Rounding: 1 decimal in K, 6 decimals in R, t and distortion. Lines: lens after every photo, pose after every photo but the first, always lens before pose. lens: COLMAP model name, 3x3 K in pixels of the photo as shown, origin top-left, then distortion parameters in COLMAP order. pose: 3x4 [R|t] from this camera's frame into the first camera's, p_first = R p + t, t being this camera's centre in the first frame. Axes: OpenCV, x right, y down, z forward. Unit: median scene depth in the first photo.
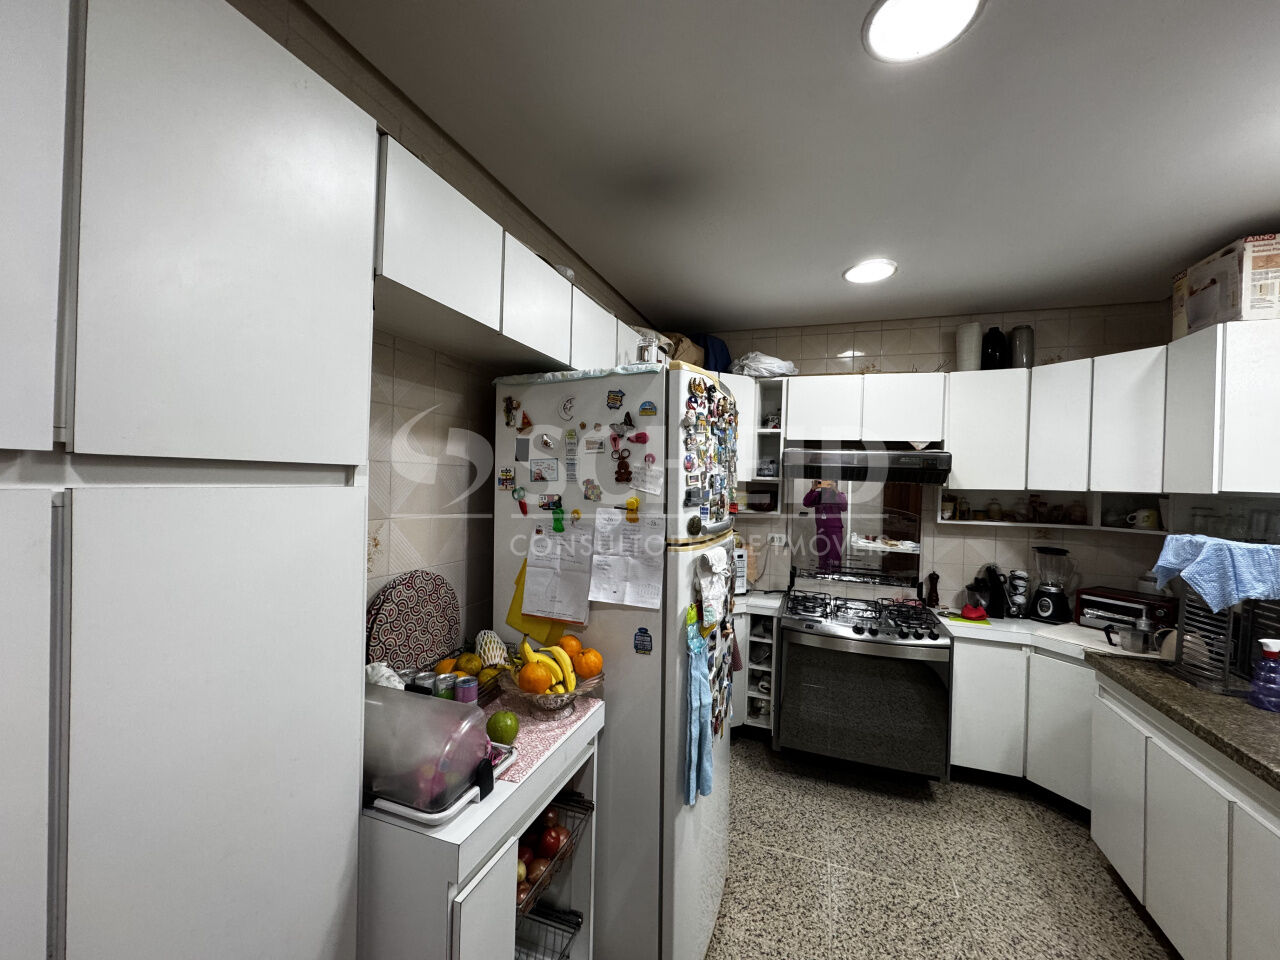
lens RADIAL K [[506.9, 0, 638.9], [0, 506.9, 480.3], [0, 0, 1]] dist [-0.003991, 0.000658]
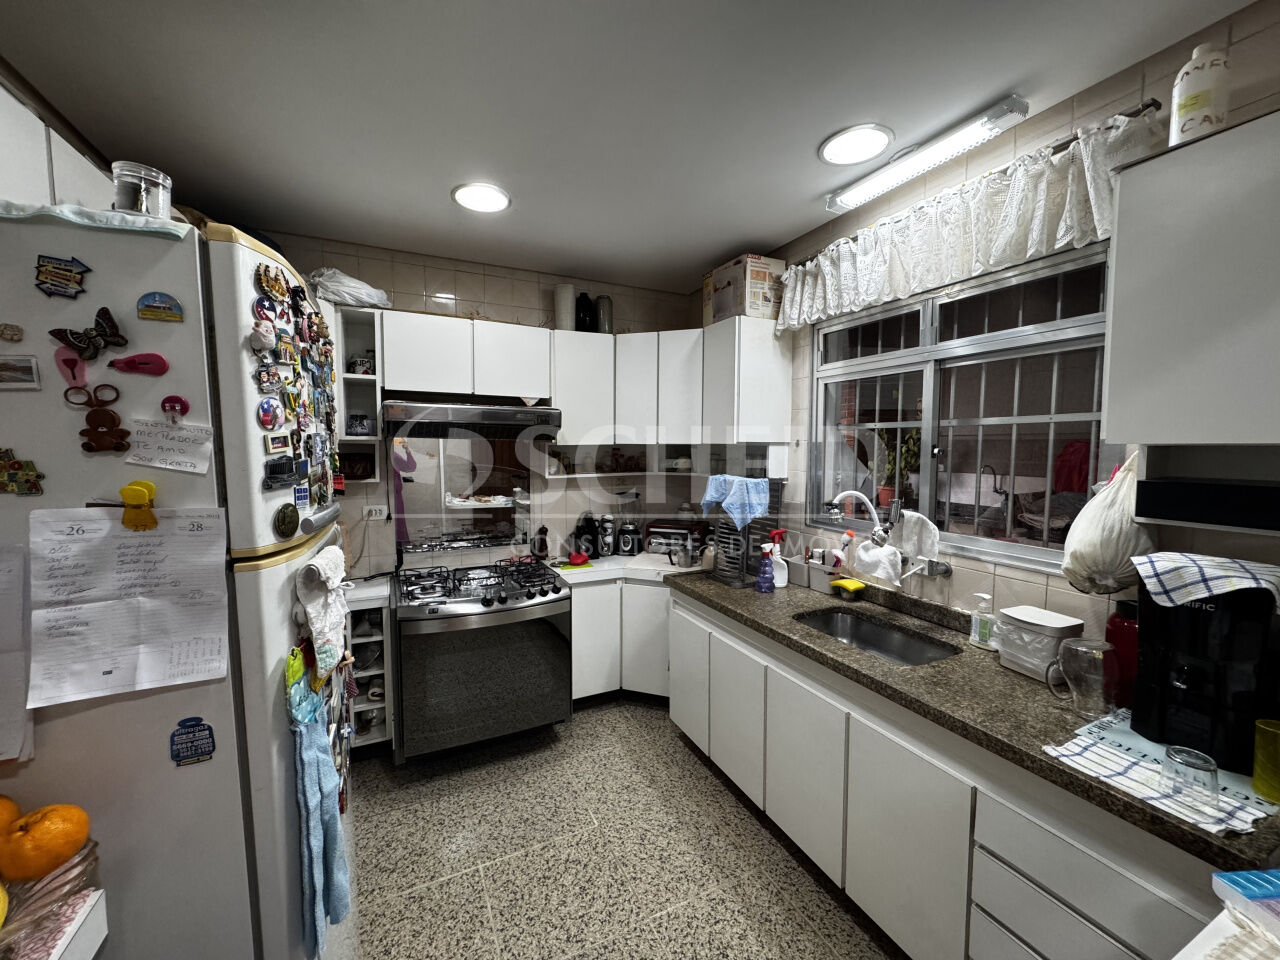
lens RADIAL K [[506.9, 0, 638.9], [0, 506.9, 480.3], [0, 0, 1]] dist [-0.003991, 0.000658]
pose [[0.697648, -0.077376, 0.712250, -0.017117], [0.017283, 0.995679, 0.091238, -0.003980], [-0.716232, -0.051343, 0.695971, 0.223269]]
